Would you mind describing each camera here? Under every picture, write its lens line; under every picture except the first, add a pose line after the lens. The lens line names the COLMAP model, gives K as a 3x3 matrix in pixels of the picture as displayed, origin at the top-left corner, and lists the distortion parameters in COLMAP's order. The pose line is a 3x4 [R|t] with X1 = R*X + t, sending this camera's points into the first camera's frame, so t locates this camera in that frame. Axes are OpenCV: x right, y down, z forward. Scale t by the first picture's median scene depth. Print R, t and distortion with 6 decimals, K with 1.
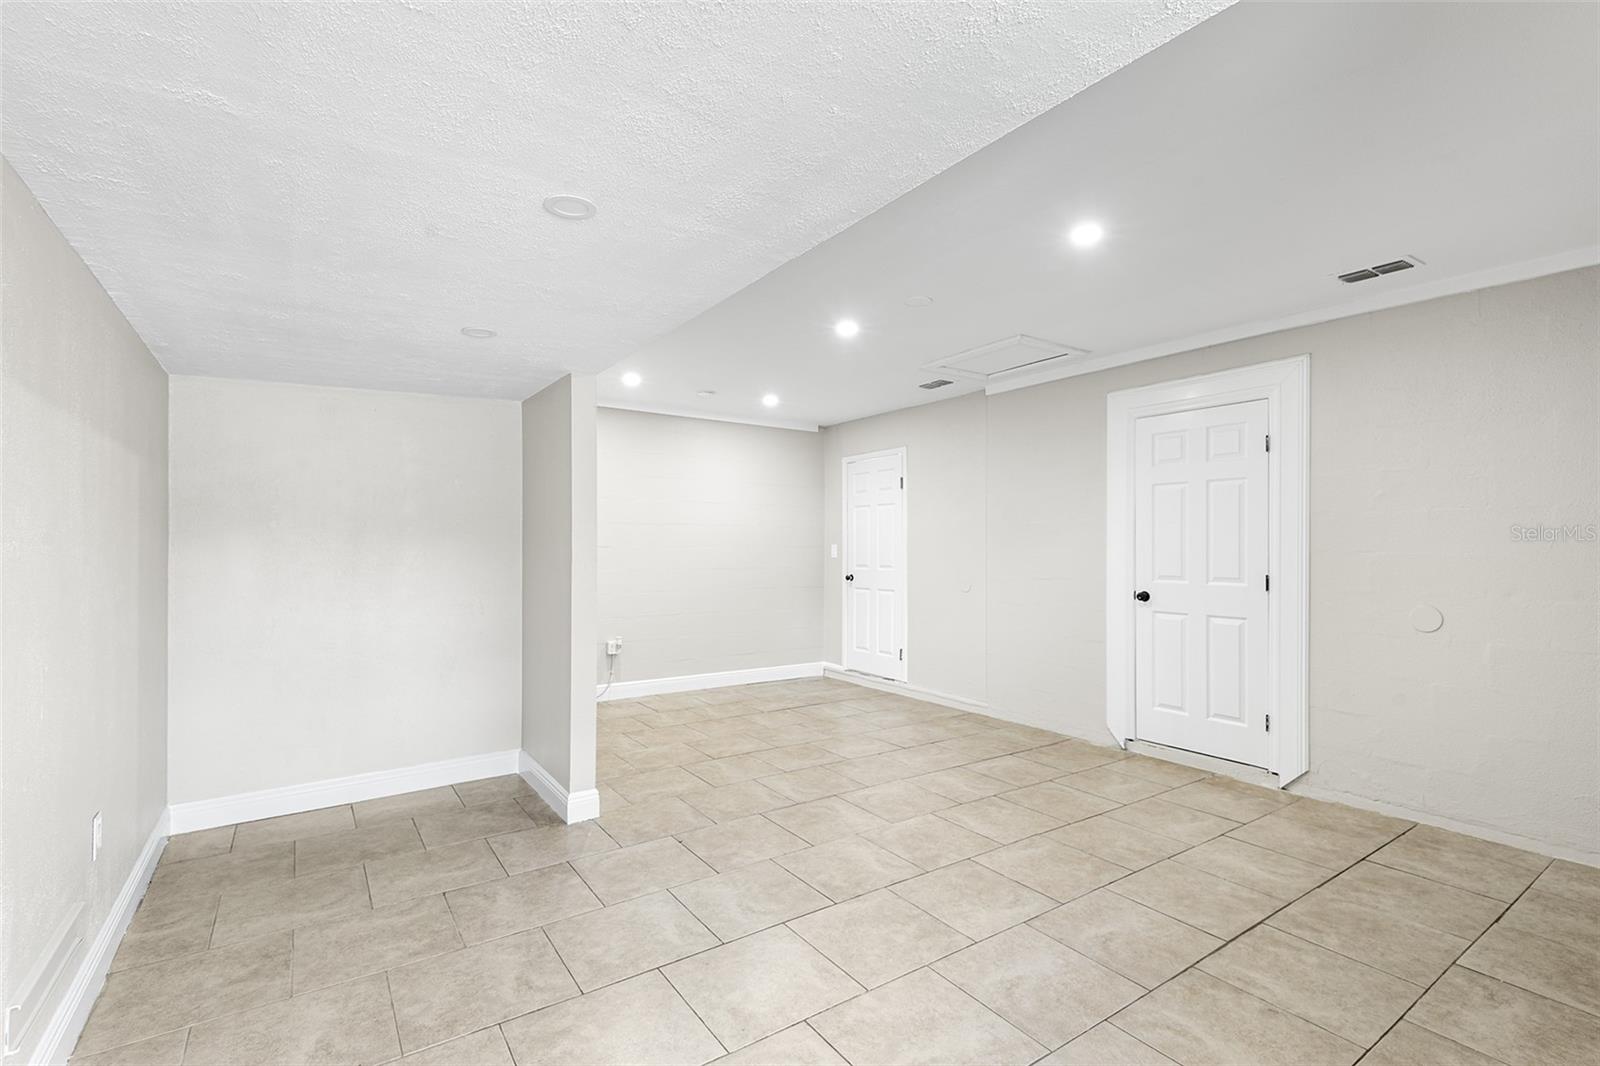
lens RADIAL K [[738.7, 0, 803.7], [0, 738.7, 542.4], [0, 0, 1]] dist [0.038729, -0.017145]
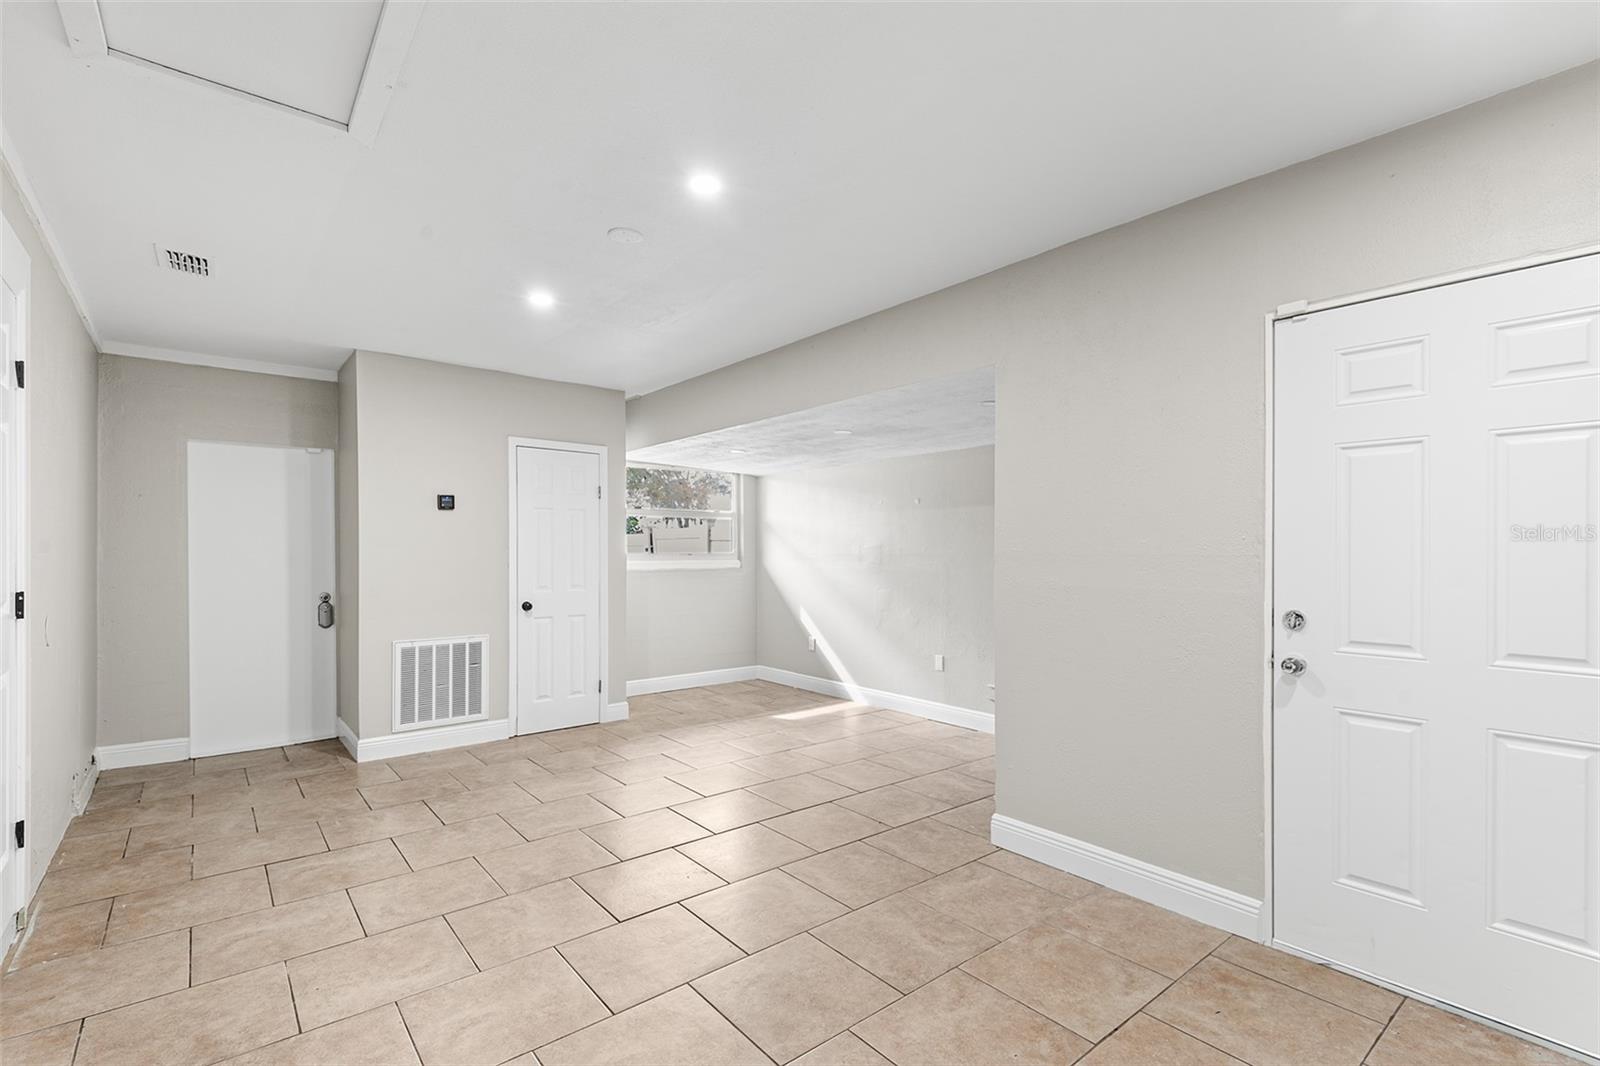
lens RADIAL K [[738.7, 0, 801.3], [0, 738.7, 543.7], [0, 0, 1]] dist [0.038729, -0.017145]
pose [[-0.996924, -0.003431, -0.078301, 0.031872], [-0.001909, 0.999808, -0.019510, 0.014954], [0.078353, -0.019300, -0.996739, 1.839429]]
